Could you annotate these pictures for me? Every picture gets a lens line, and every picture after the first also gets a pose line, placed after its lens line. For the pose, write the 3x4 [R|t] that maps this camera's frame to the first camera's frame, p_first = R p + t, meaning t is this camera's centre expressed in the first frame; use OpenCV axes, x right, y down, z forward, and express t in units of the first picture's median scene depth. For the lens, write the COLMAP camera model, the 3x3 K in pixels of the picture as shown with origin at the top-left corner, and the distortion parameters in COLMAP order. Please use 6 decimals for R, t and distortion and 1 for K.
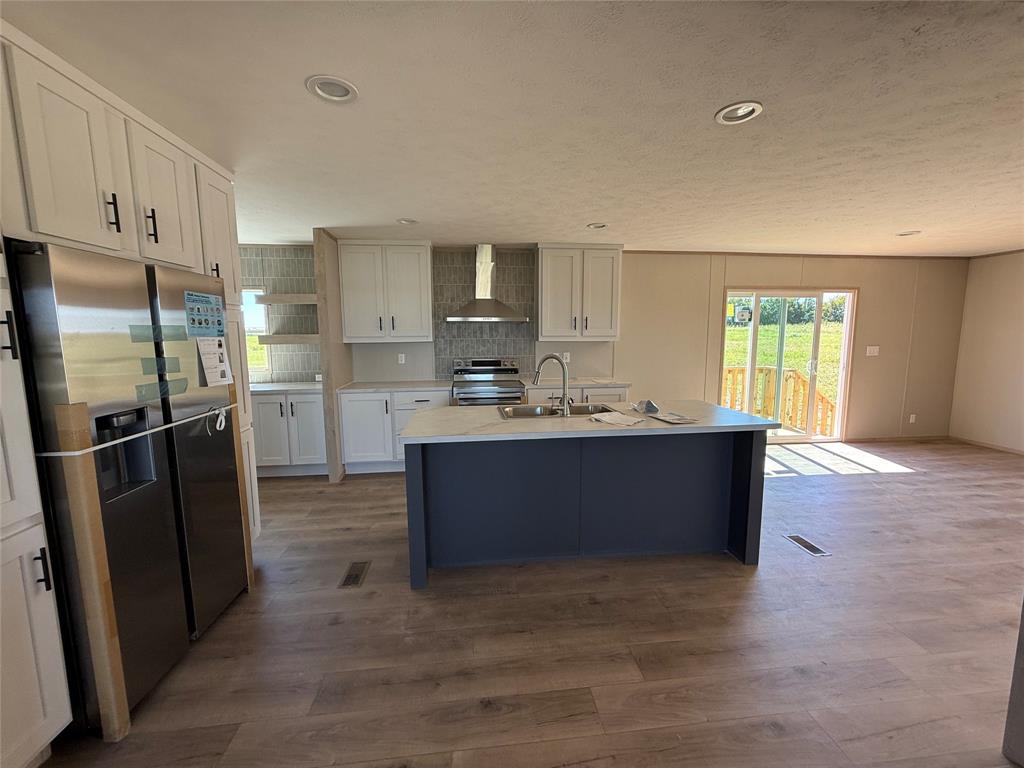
lens RADIAL K [[412.2, 0, 512.0], [0, 412.2, 384.0], [0, 0, 1]] dist [-0.000014, -0.000006]
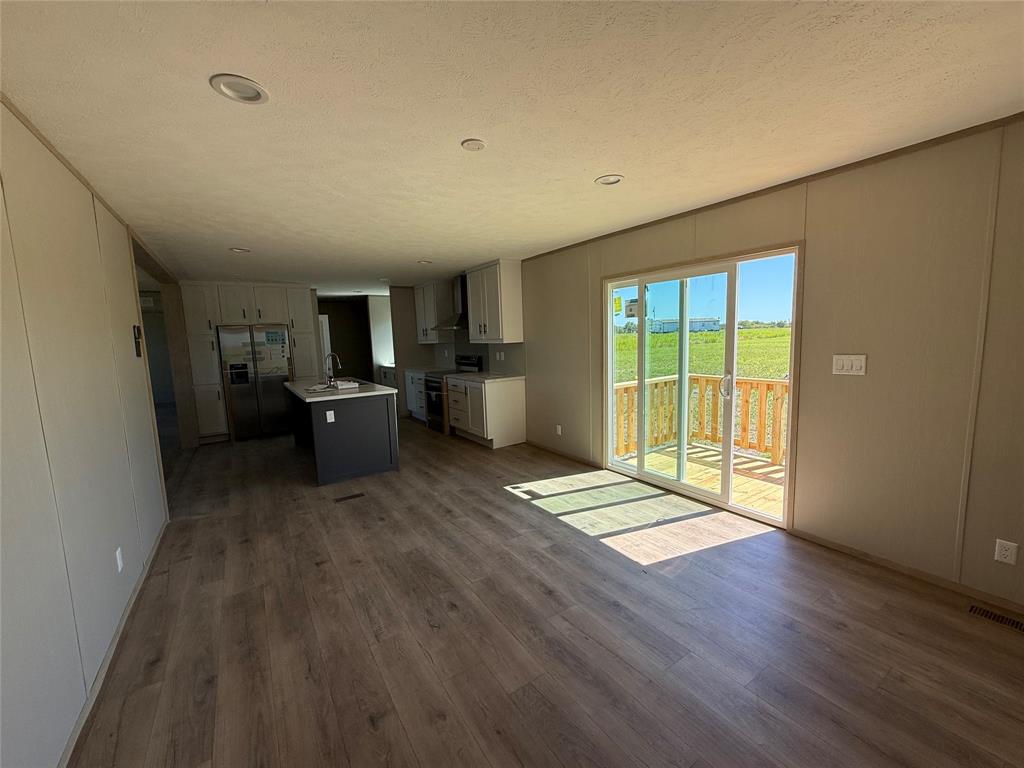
lens RADIAL K [[418.5, 0, 512.0], [0, 418.5, 384.0], [0, 0, 1]] dist [-0.000605, -0.000242]
pose [[0.456805, 0.092913, -0.884701, 1.435917], [-0.075930, 0.994973, 0.065289, -0.076843], [0.886320, 0.037351, 0.461564, 0.550573]]
